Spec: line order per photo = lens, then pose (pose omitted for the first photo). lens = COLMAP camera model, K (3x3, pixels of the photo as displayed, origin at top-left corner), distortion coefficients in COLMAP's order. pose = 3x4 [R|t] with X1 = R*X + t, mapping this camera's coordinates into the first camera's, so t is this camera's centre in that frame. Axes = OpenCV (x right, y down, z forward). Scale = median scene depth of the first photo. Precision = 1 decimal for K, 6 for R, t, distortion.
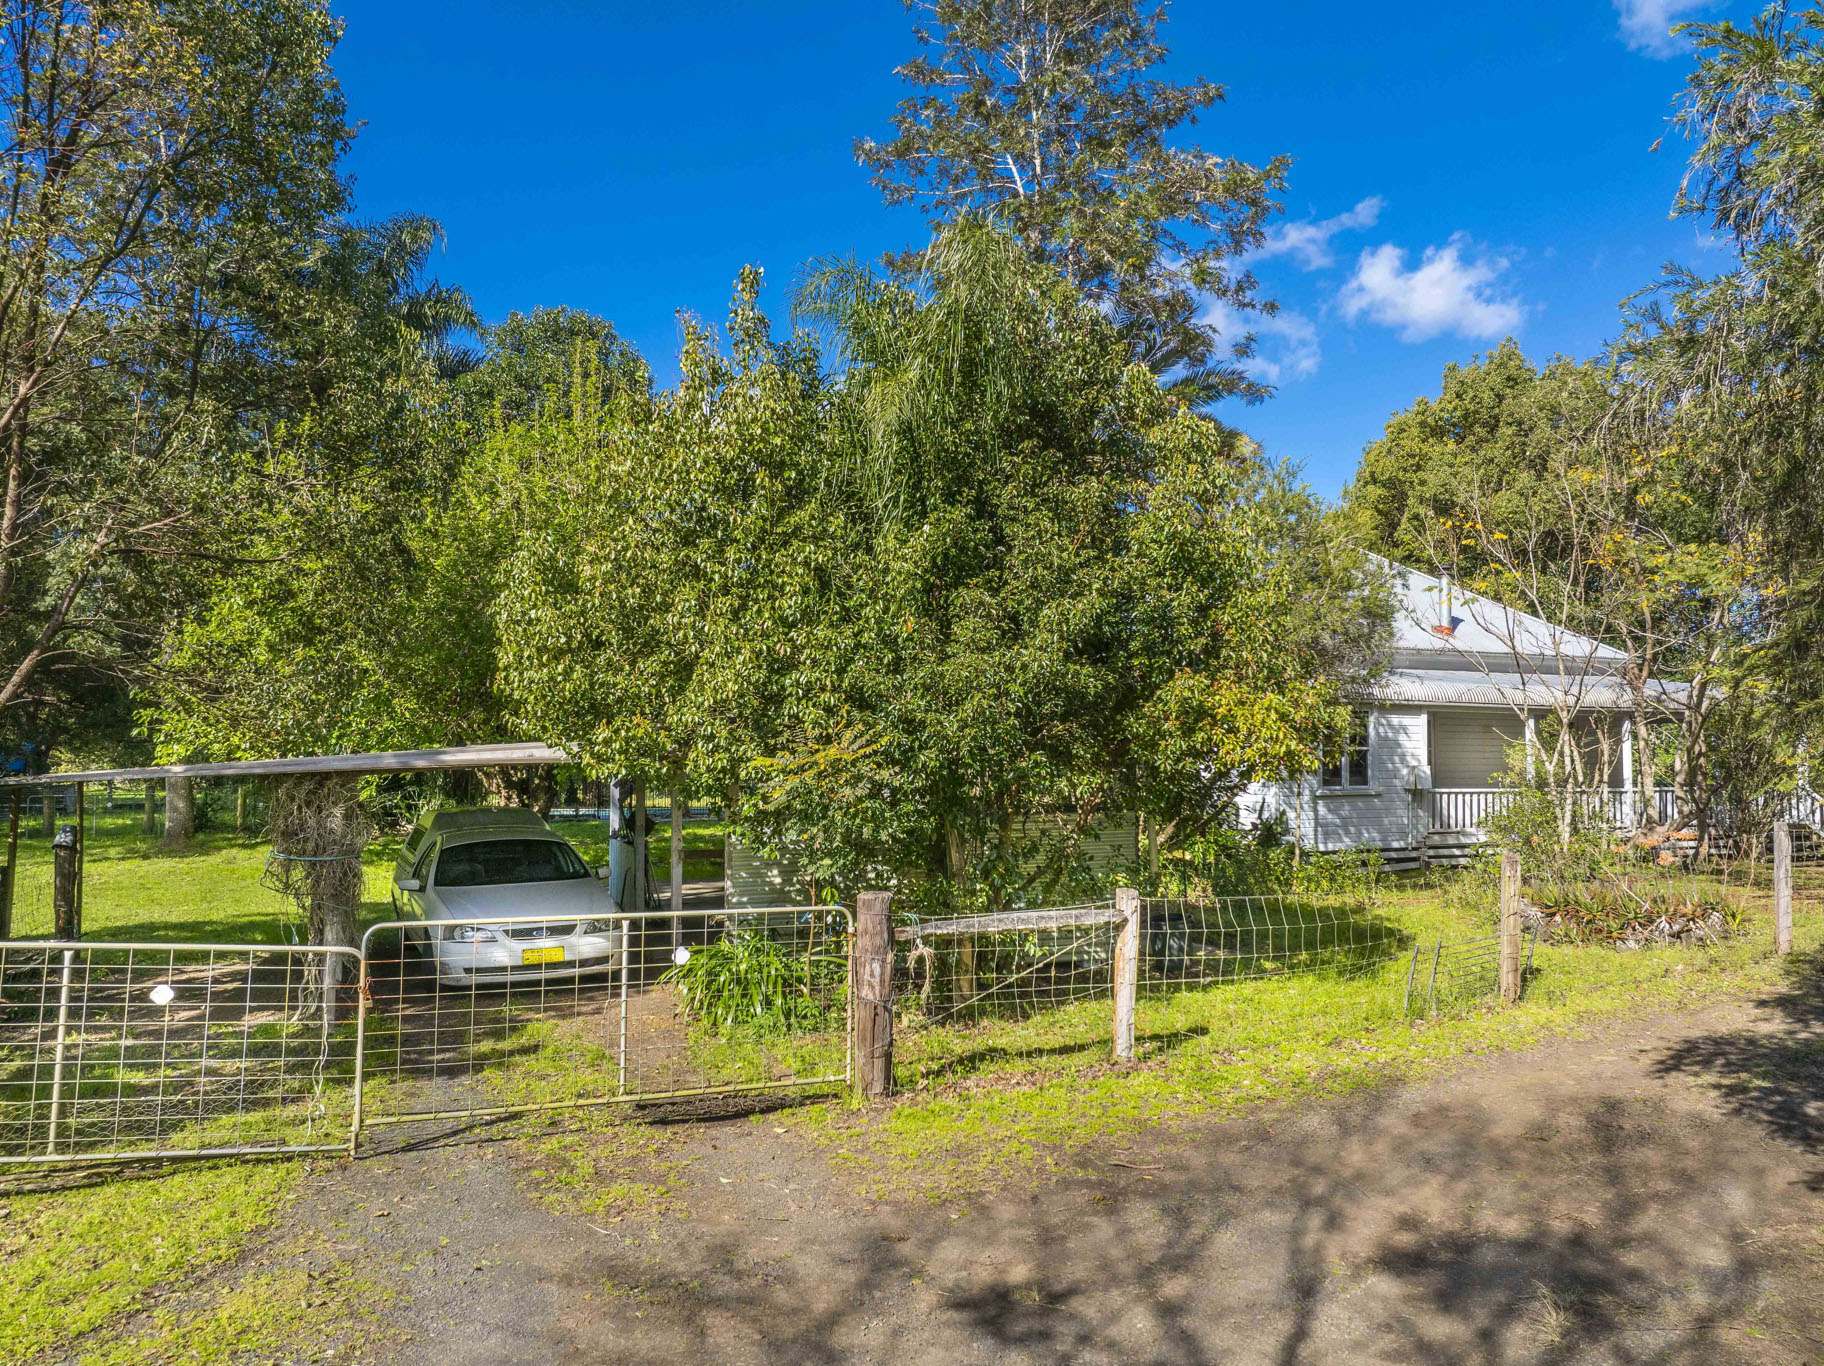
lens RADIAL K [[1298.4, 0, 919.1], [0, 1298.4, 647.7], [0, 0, 1]] dist [-0.048163, 0.019935]
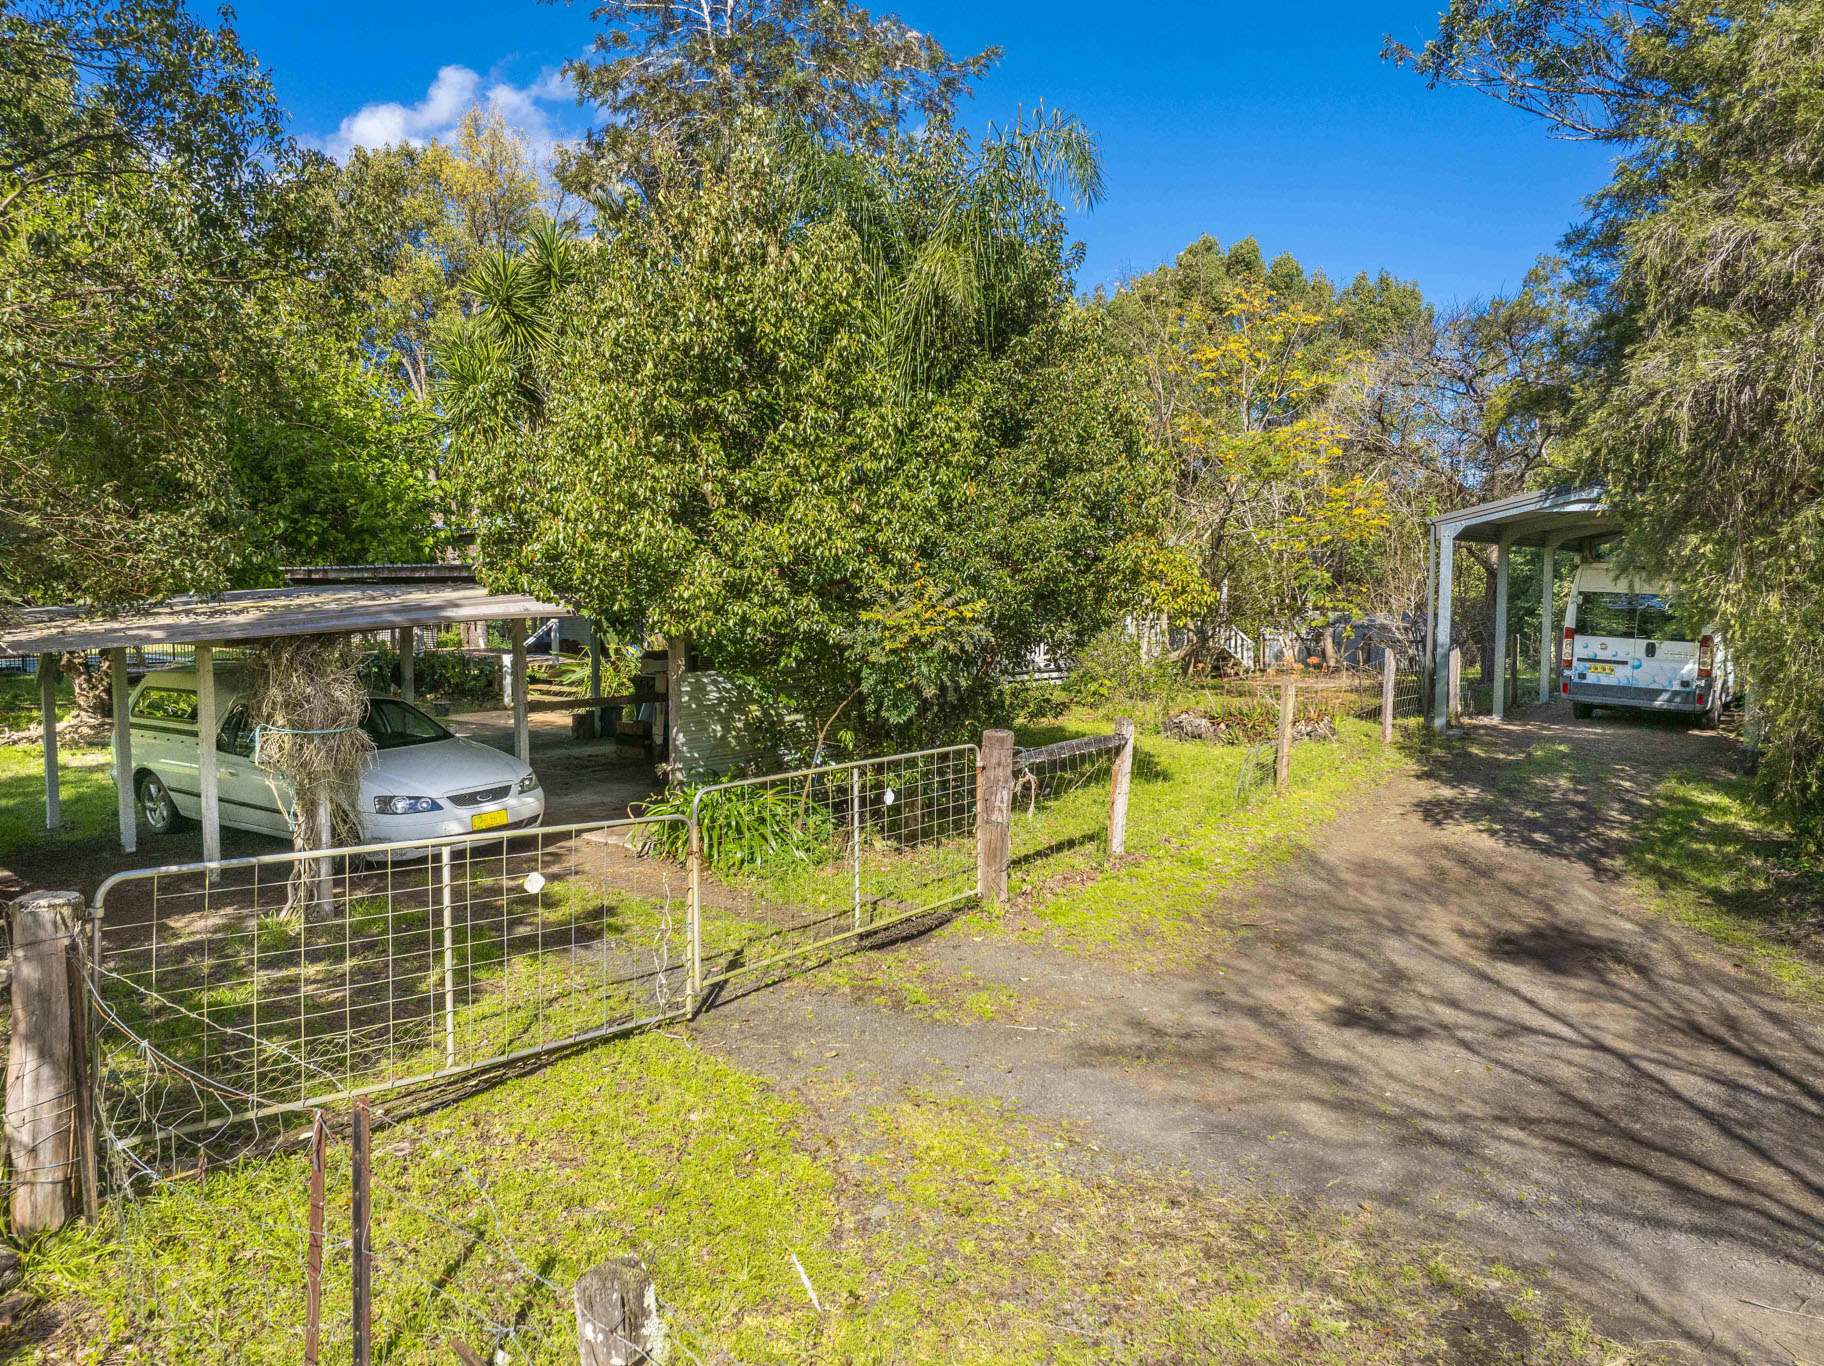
lens RADIAL K [[1298.4, 0, 919.1], [0, 1298.4, 647.7], [0, 0, 1]] dist [-0.048163, 0.019935]
pose [[0.871231, -0.024883, 0.490242, -0.505145], [-0.038492, 0.992176, 0.118765, -0.010681], [-0.489361, -0.122342, 0.863457, 0.051963]]
